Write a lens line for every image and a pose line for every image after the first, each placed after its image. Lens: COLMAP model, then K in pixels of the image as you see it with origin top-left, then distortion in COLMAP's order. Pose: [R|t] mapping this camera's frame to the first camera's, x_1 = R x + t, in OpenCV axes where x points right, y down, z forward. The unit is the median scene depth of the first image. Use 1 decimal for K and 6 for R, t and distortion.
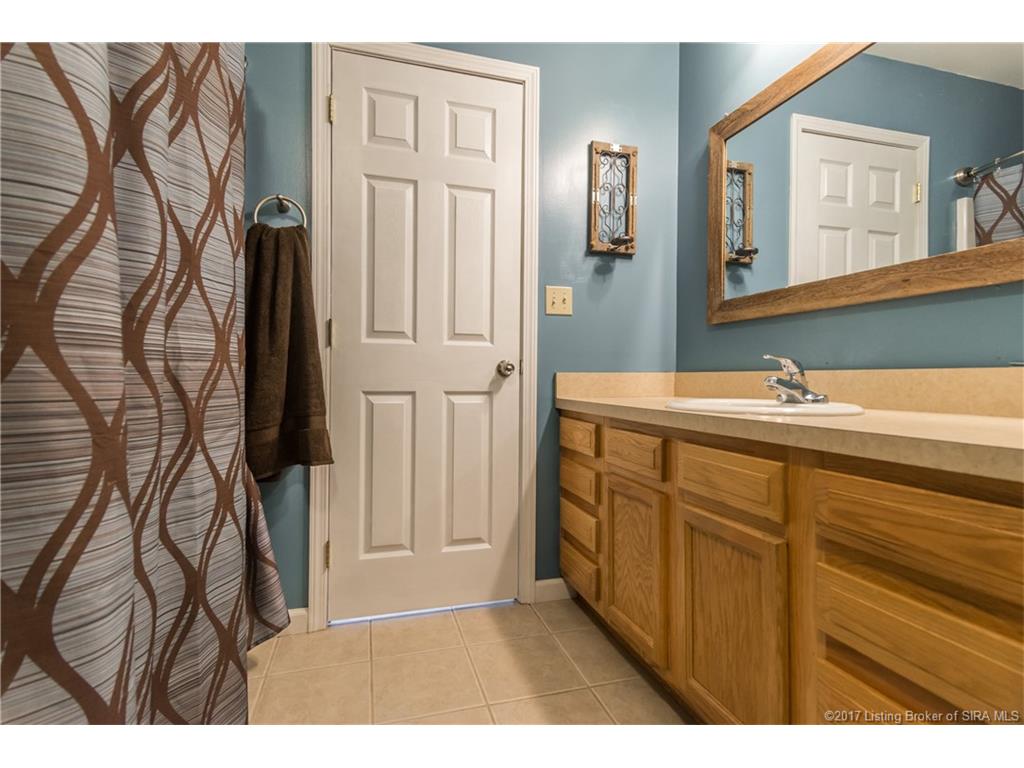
lens RADIAL K [[489.8, 0, 504.1], [0, 489.8, 383.4], [0, 0, 1]] dist [0.014012, 0.000079]
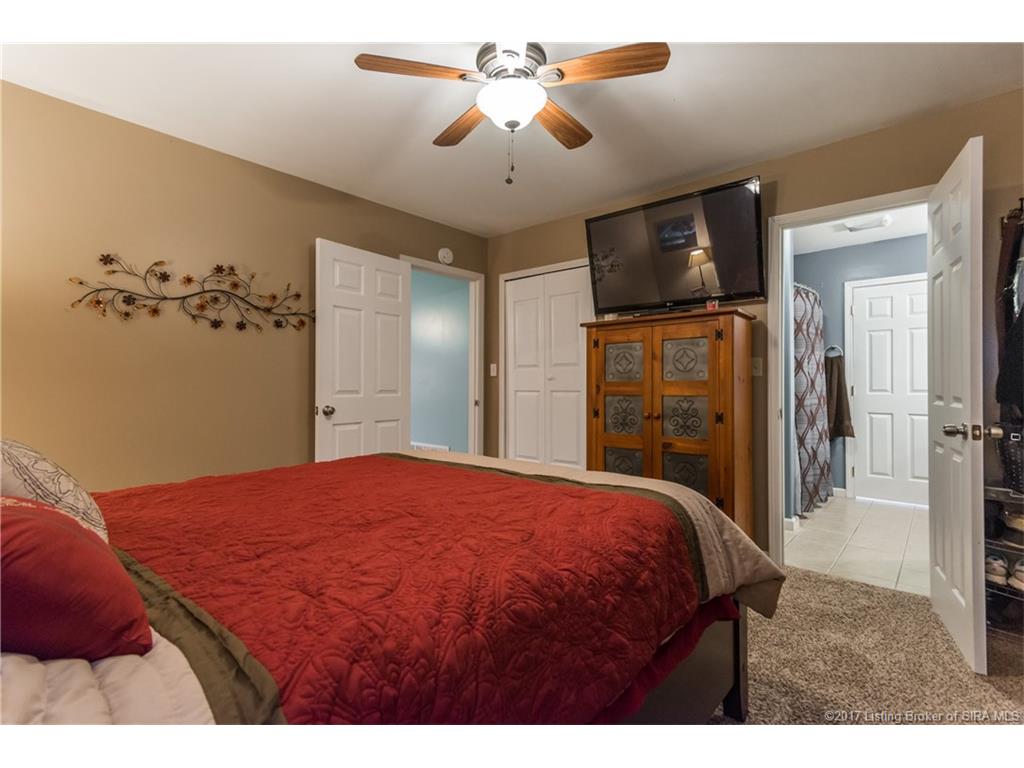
lens RADIAL K [[489.8, 0, 504.1], [0, 489.8, 383.4], [0, 0, 1]] dist [0.014012, 0.000079]
pose [[0.545316, -0.015636, -0.838085, 0.942780], [0.004595, 0.999867, -0.015664, -0.116122], [0.838218, 0.004691, 0.545315, -2.257523]]
